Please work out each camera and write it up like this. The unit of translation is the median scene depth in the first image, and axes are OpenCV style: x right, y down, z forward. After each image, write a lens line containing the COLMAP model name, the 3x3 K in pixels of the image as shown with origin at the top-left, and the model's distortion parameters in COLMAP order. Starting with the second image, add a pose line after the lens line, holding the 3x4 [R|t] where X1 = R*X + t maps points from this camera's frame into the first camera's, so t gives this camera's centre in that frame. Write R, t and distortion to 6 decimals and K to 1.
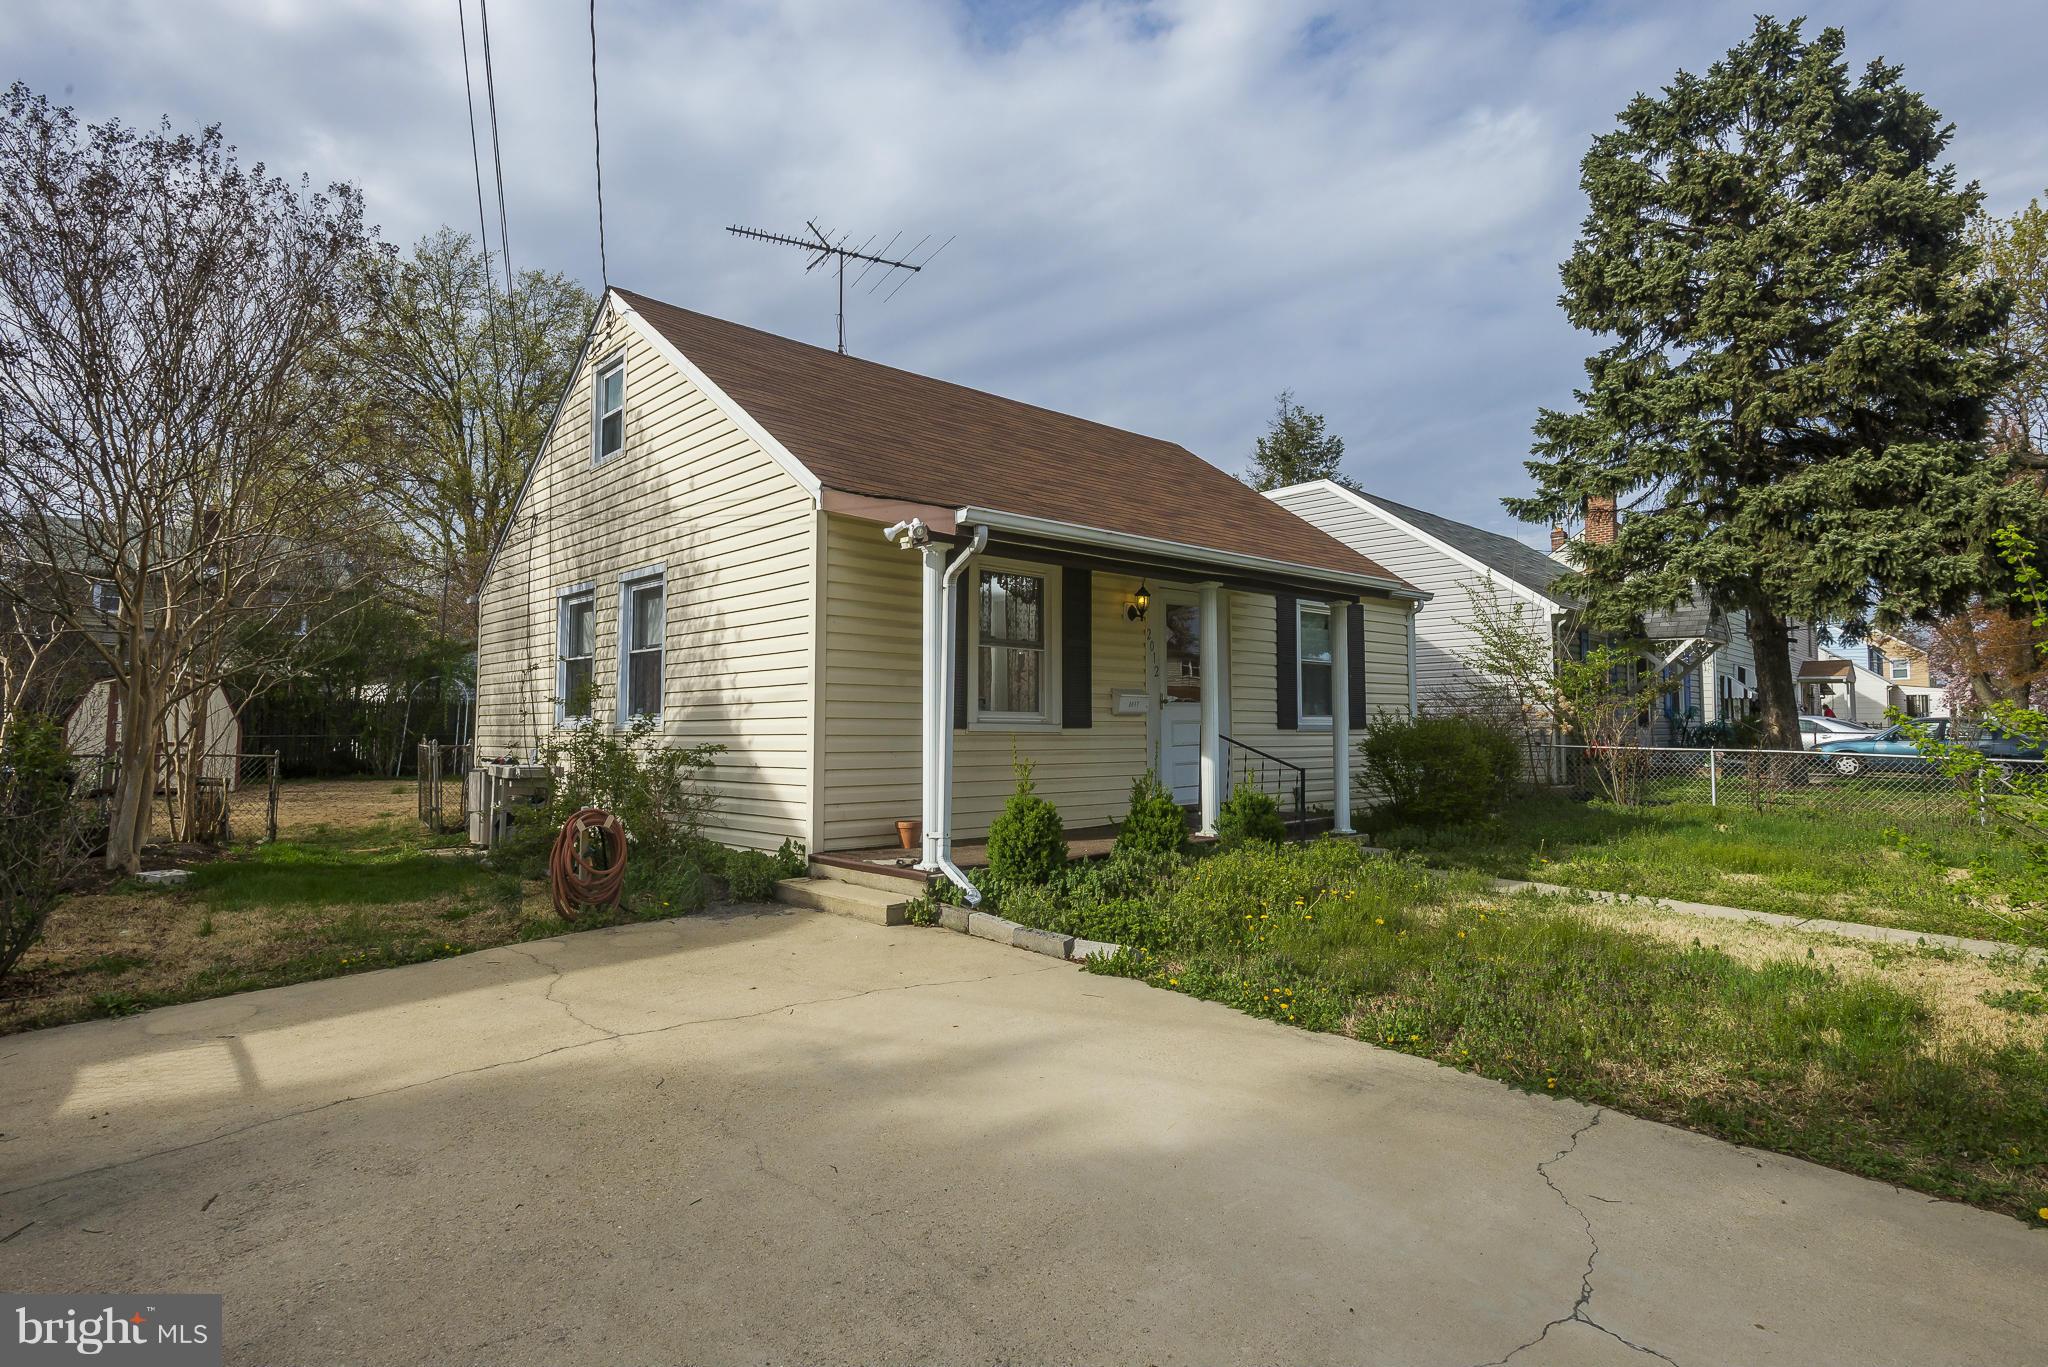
lens RADIAL K [[1075.9, 0, 1020.1], [0, 1075.9, 673.4], [0, 0, 1]] dist [-0.001560, 0.003554]
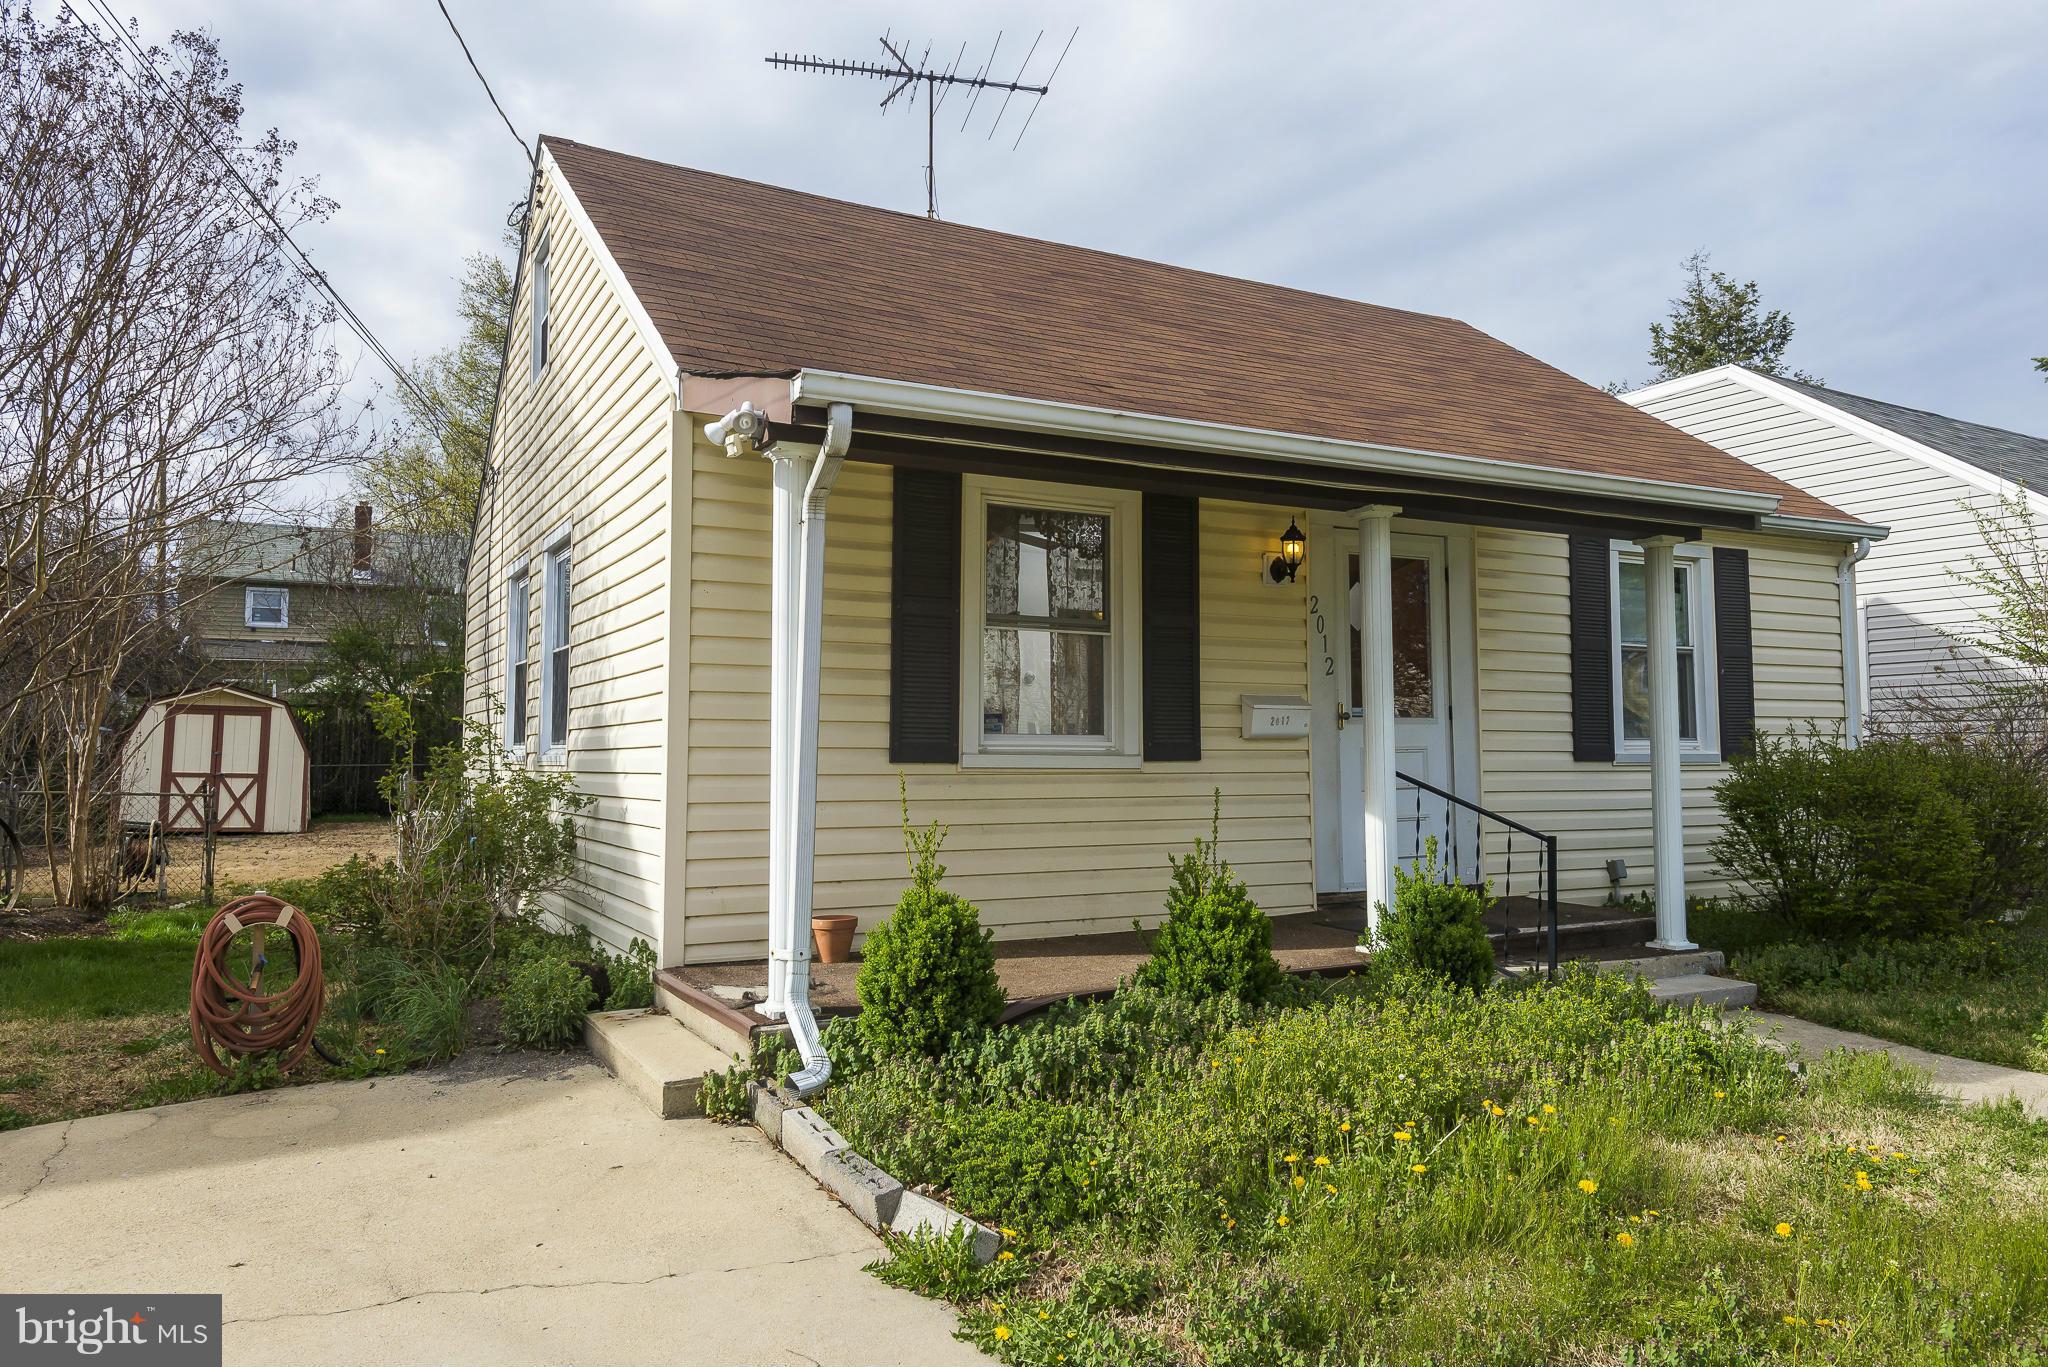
lens RADIAL K [[1353.7, 0, 1025.2], [0, 1353.7, 675.6], [0, 0, 1]] dist [0.020174, -0.018844]
pose [[0.967866, -0.015222, -0.251004, 0.146399], [0.014026, 0.999880, -0.006553, 0.005699], [0.251073, 0.002822, 0.967964, 0.215398]]
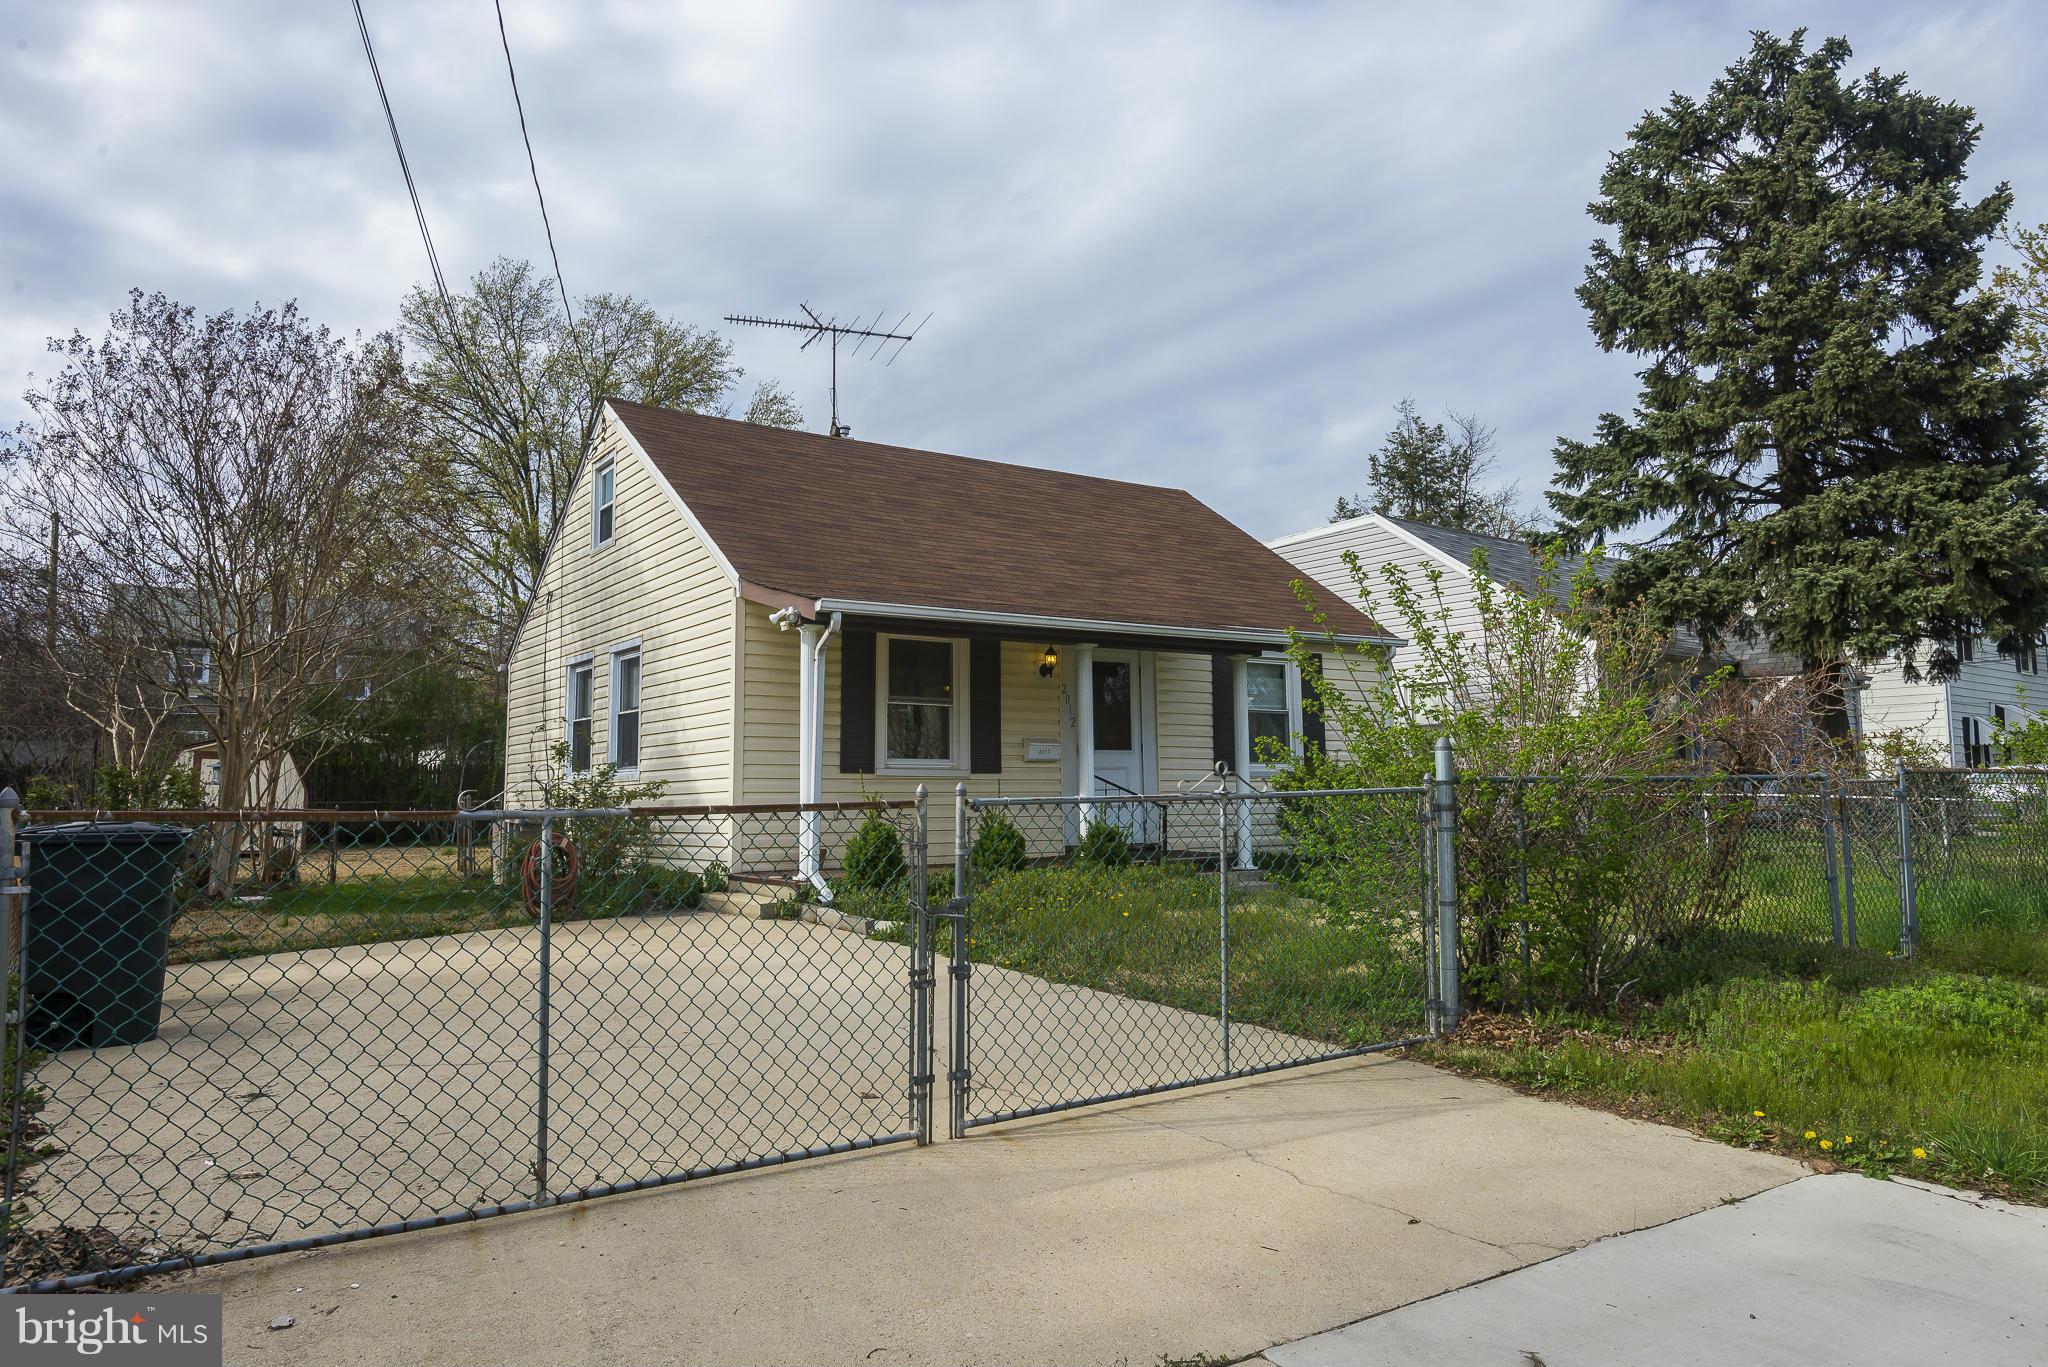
lens RADIAL K [[1353.7, 0, 1024.8], [0, 1353.7, 672.9], [0, 0, 1]] dist [0.020174, -0.018844]
pose [[0.990125, -0.022802, -0.138323, 0.260864], [0.017010, 0.998934, -0.042907, 0.006296], [0.139154, 0.040131, 0.989457, -0.366936]]
